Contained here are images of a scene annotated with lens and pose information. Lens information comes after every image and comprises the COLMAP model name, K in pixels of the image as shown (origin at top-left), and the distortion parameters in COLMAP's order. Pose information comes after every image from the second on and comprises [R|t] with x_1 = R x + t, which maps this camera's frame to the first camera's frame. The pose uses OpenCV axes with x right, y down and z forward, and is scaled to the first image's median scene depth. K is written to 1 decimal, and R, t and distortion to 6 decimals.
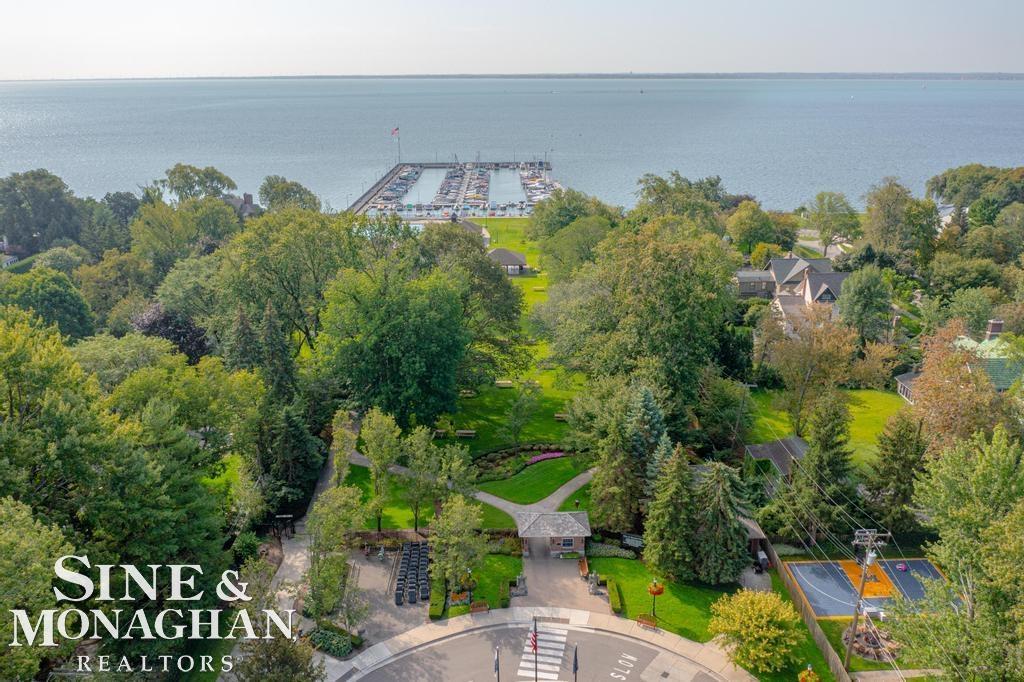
lens RADIAL K [[811.5, 0, 512.0], [0, 811.5, 341.0], [0, 0, 1]] dist [-0.024505, 0.004038]
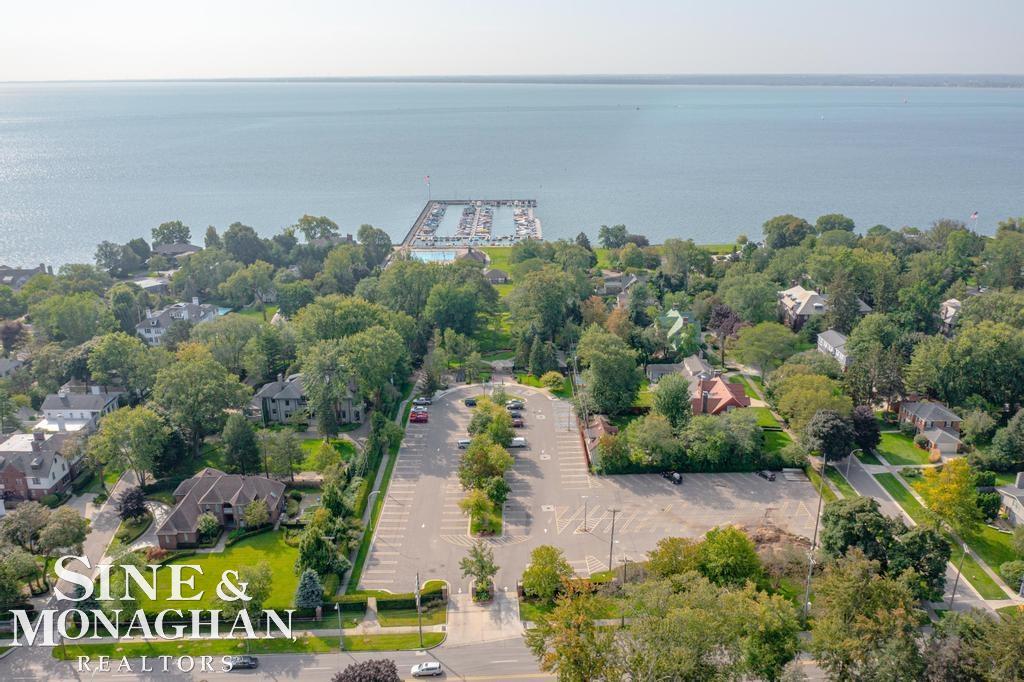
lens RADIAL K [[811.5, 0, 512.0], [0, 811.5, 341.0], [0, 0, 1]] dist [-0.024505, 0.004038]
pose [[0.999914, 0.003750, -0.012540, 0.068086], [-0.003745, 0.999993, 0.000415, 0.071344], [0.012542, -0.000368, 0.999921, -1.204044]]
